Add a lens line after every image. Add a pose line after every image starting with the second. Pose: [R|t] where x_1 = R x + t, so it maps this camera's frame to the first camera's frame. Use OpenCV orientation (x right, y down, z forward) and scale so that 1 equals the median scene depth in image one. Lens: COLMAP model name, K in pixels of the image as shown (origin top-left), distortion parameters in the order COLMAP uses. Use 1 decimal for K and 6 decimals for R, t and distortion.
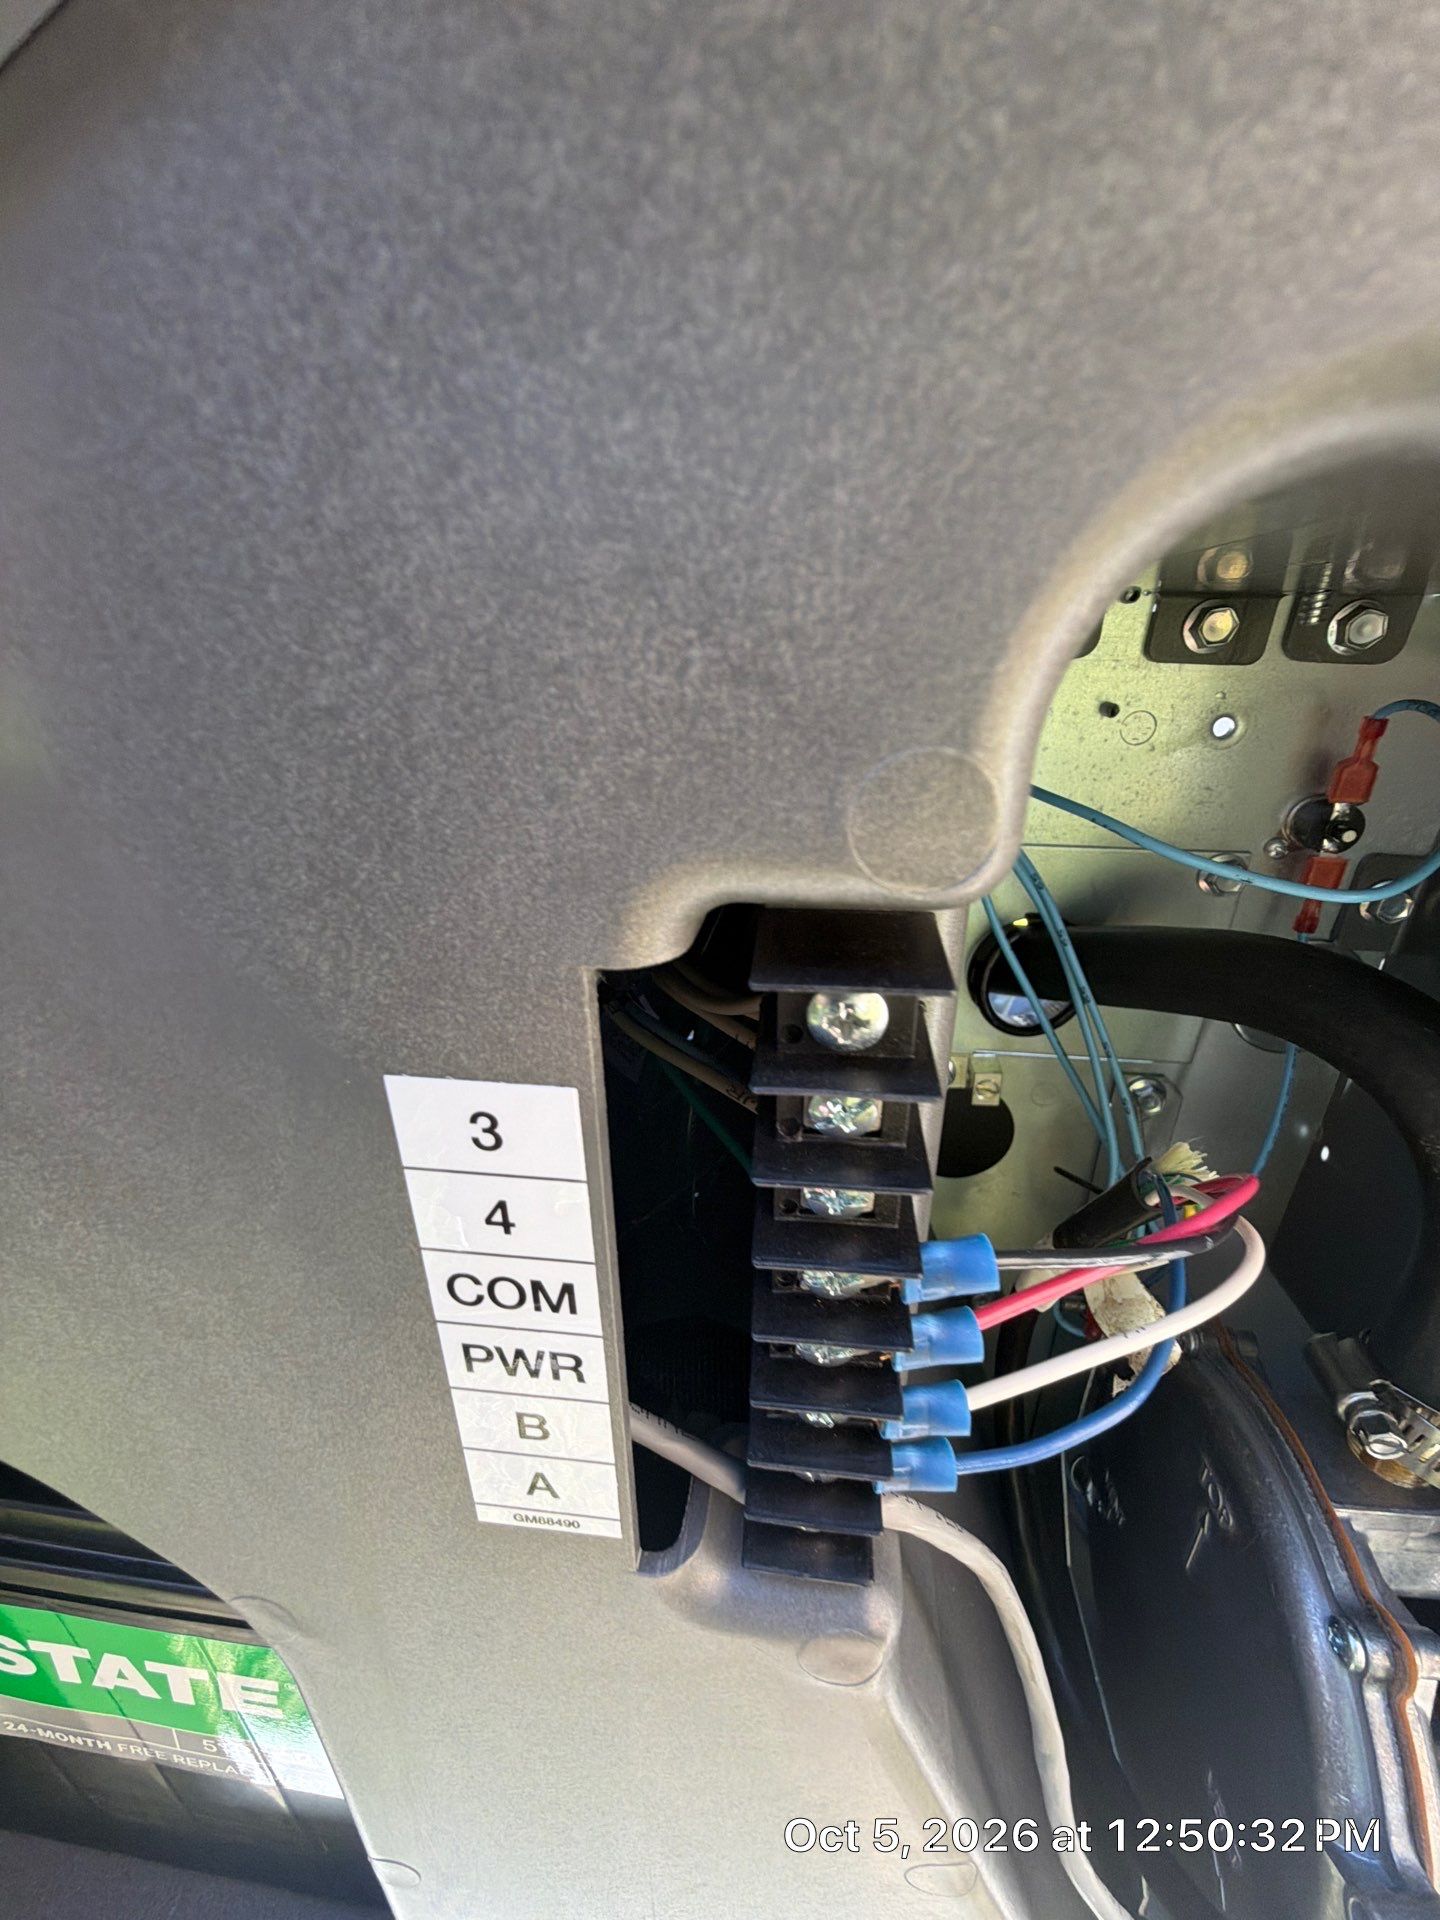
lens RADIAL K [[801.5, 0, 728.9], [0, 801.5, 965.8], [0, 0, 1]] dist [-0.001569, -0.000173]
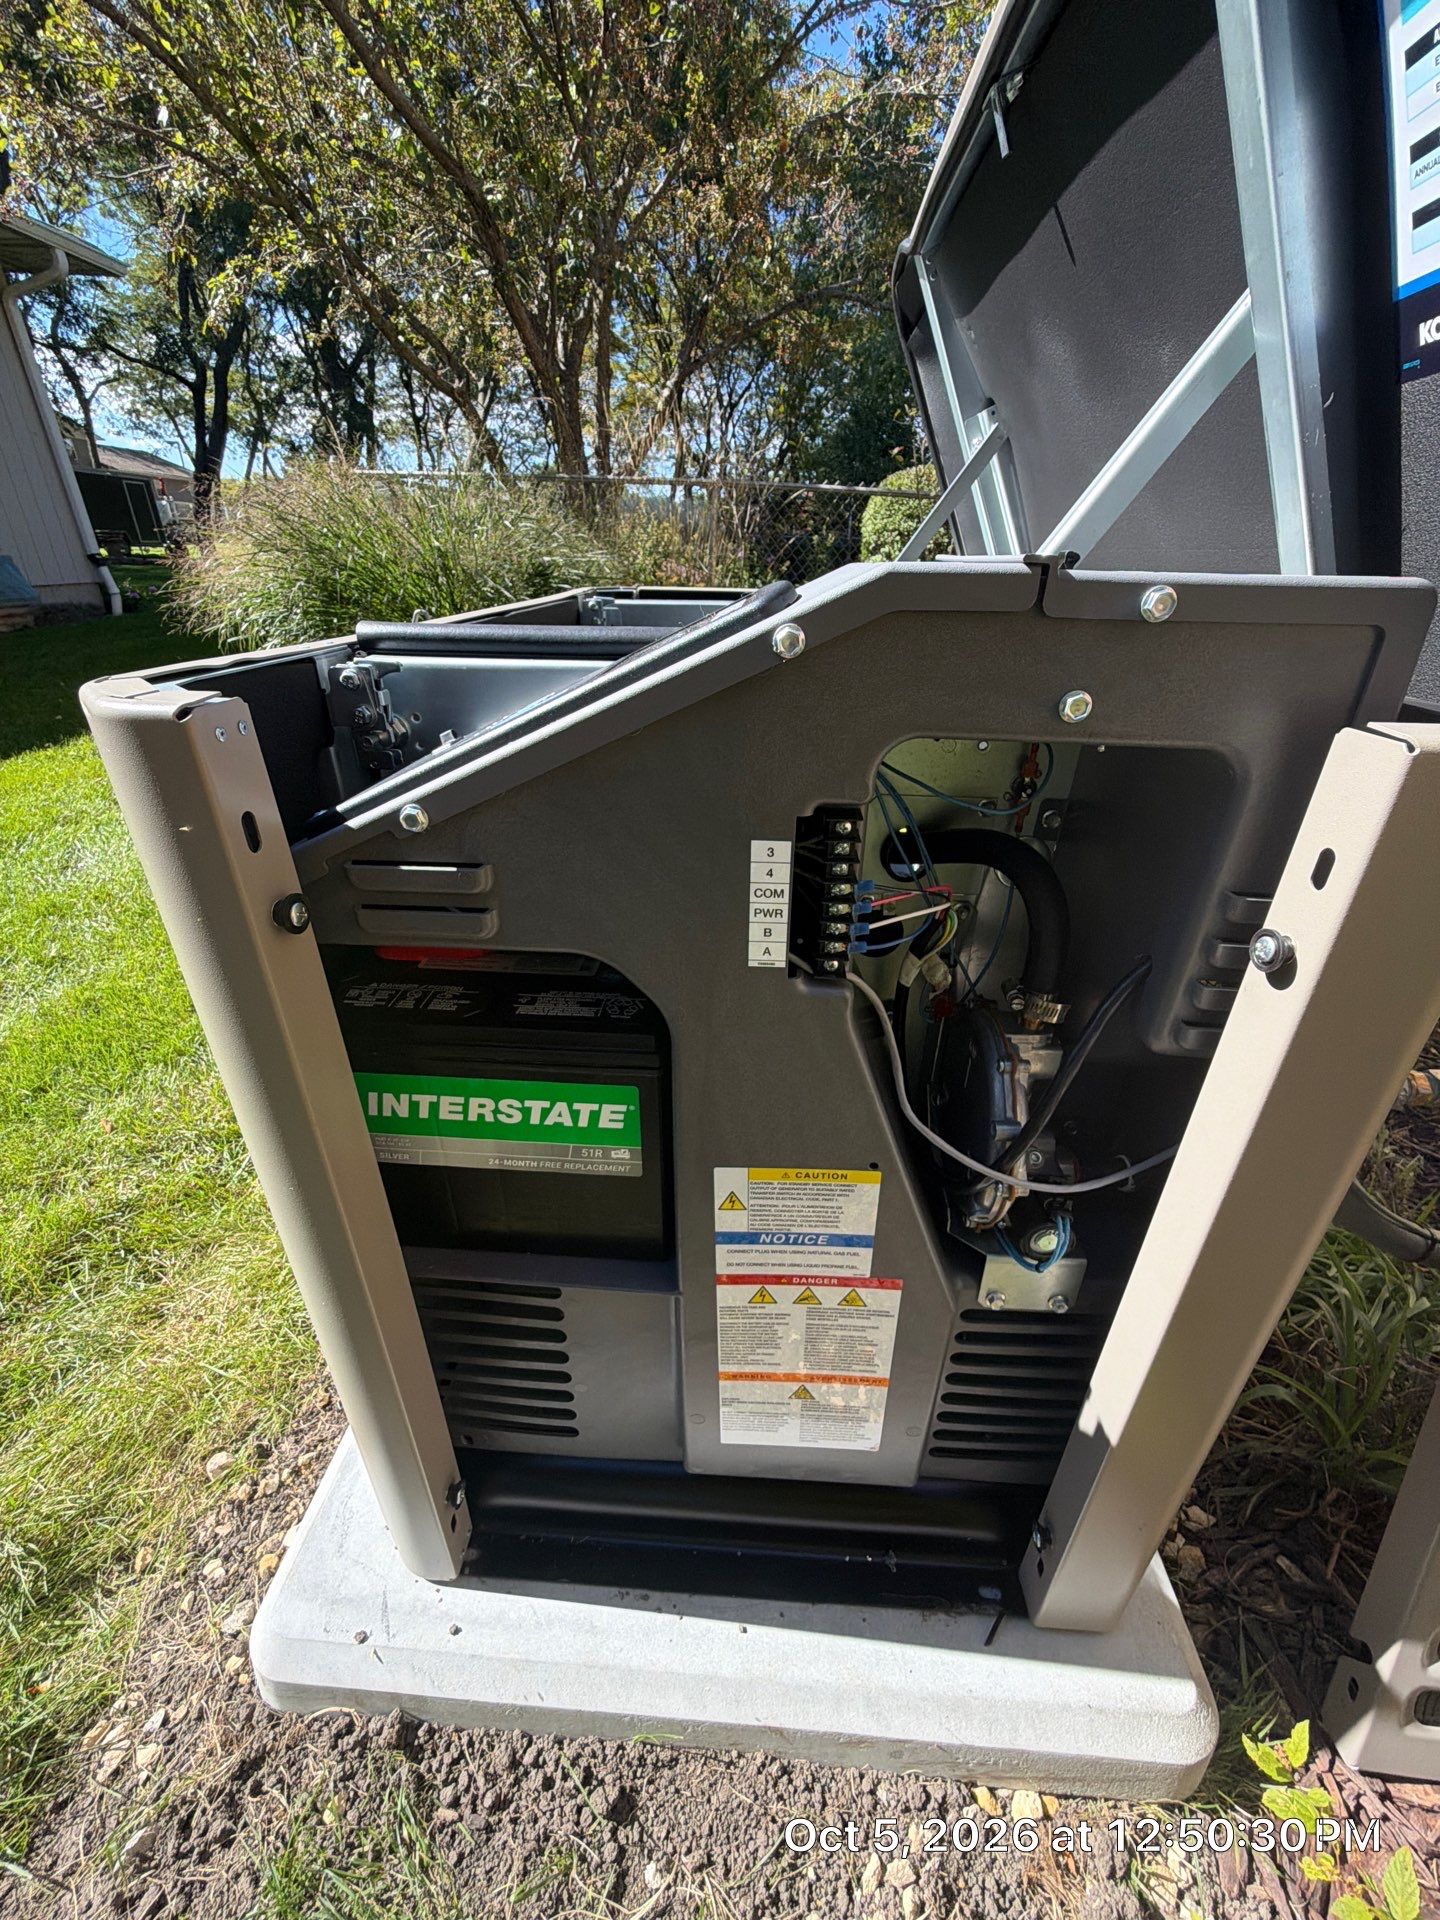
lens RADIAL K [[763.2, 0, 725.7], [0, 763.2, 960.8], [0, 0, 1]] dist [-0.001678, -0.000198]
pose [[0.998360, -0.013797, 0.055555, -0.650190], [0.010749, 0.998440, 0.054789, 0.469276], [-0.056225, -0.054102, 0.996951, -2.829334]]
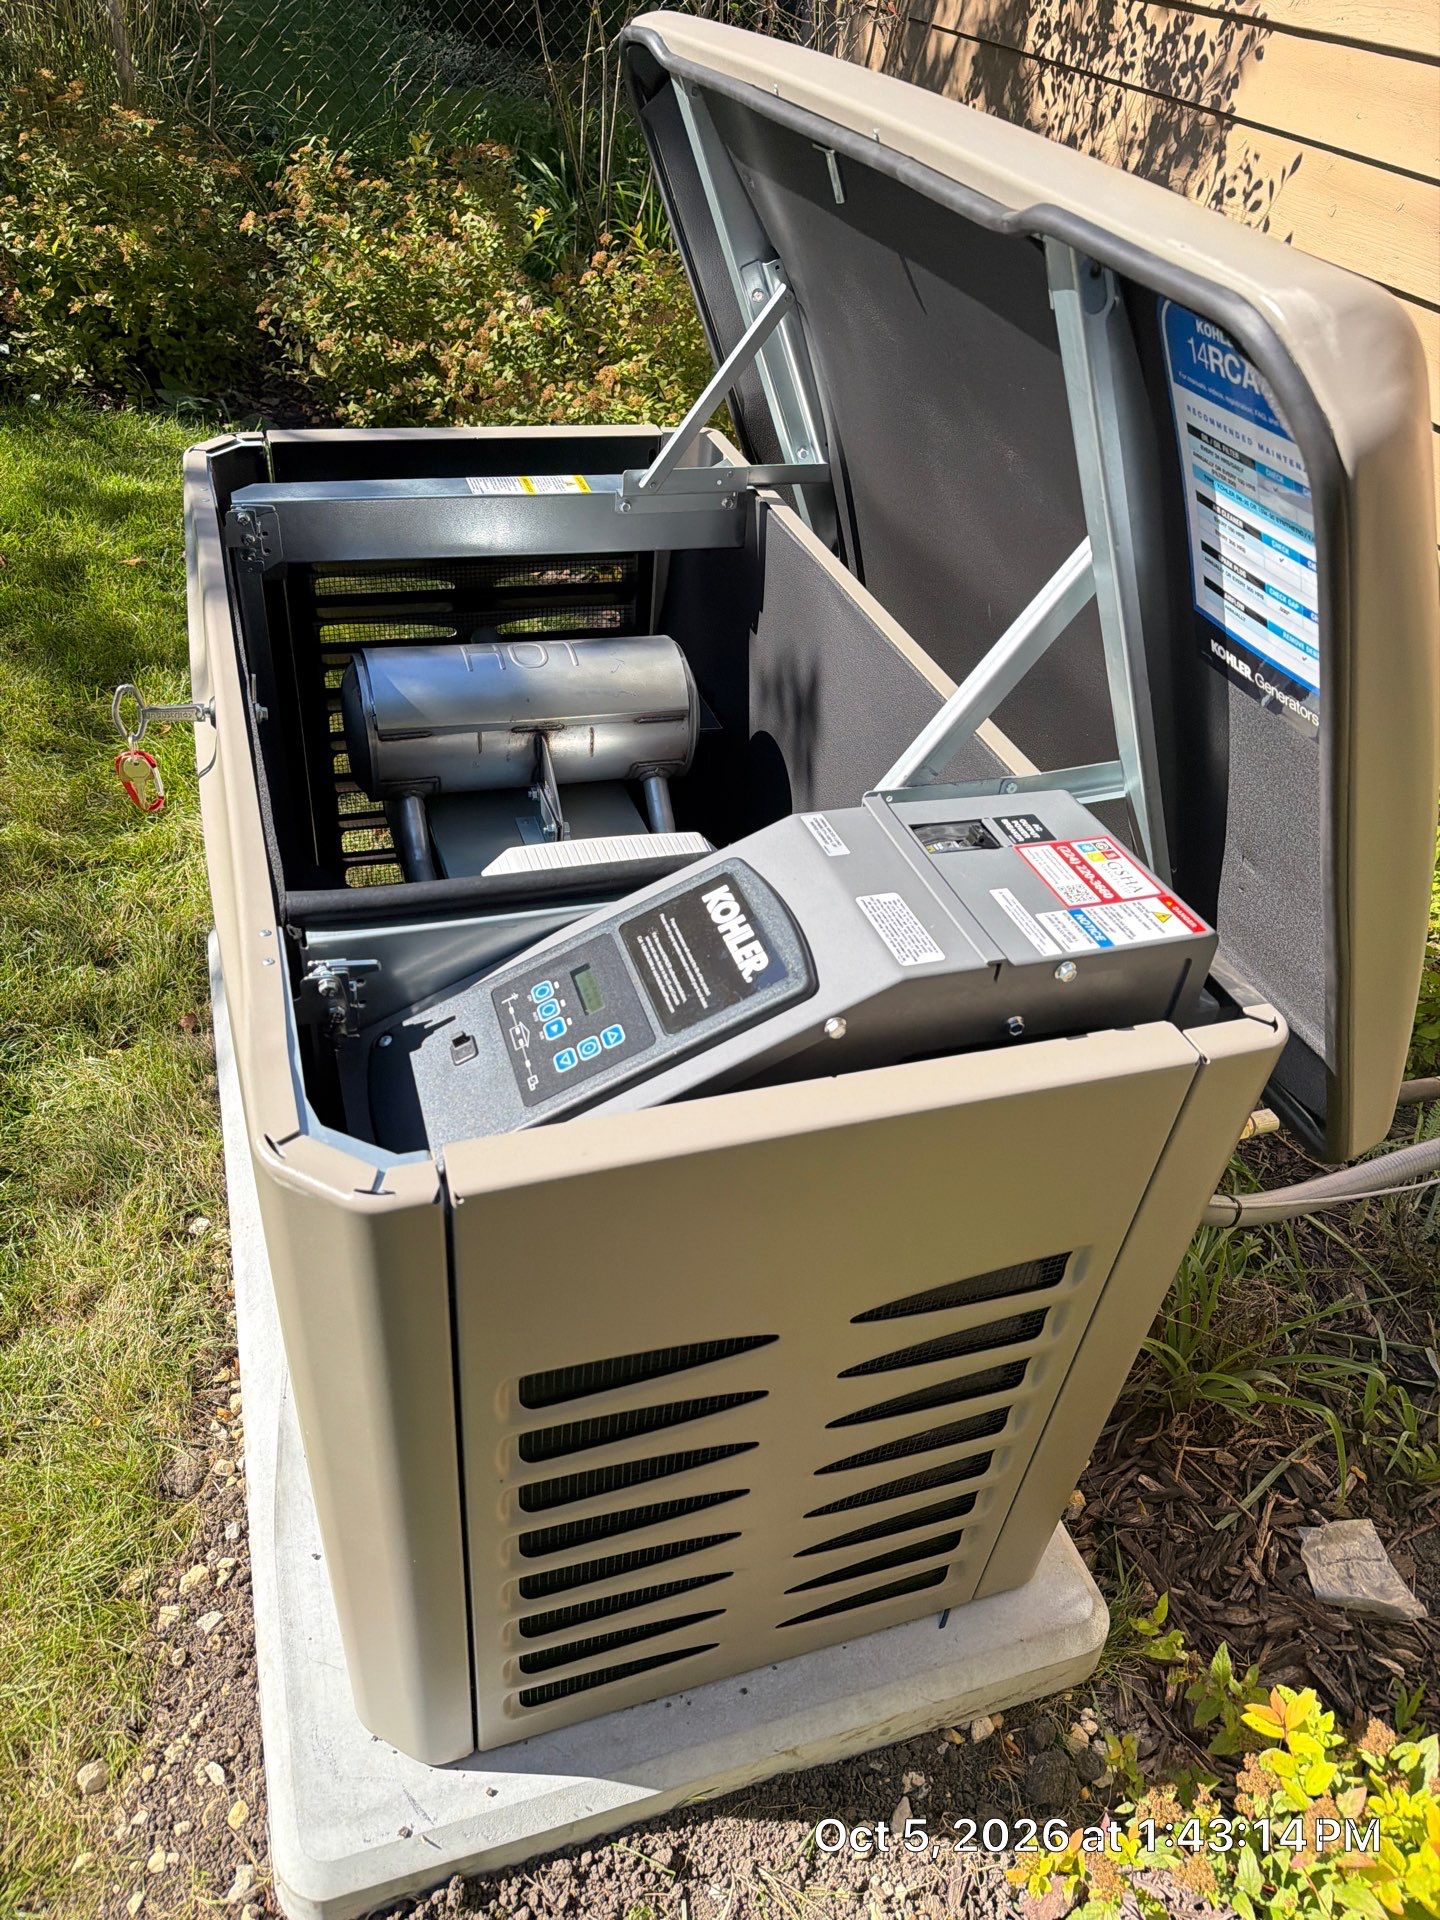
lens RADIAL K [[1339.9, 0, 720.0], [0, 1339.9, 960.0], [0, 0, 1]] dist [0.083315, -0.116360]
pose [[0.900994, -0.202779, 0.383523, -3.607318], [0.095040, 0.954823, 0.281567, -3.229398], [-0.423293, -0.217240, 0.879563, -5.935742]]
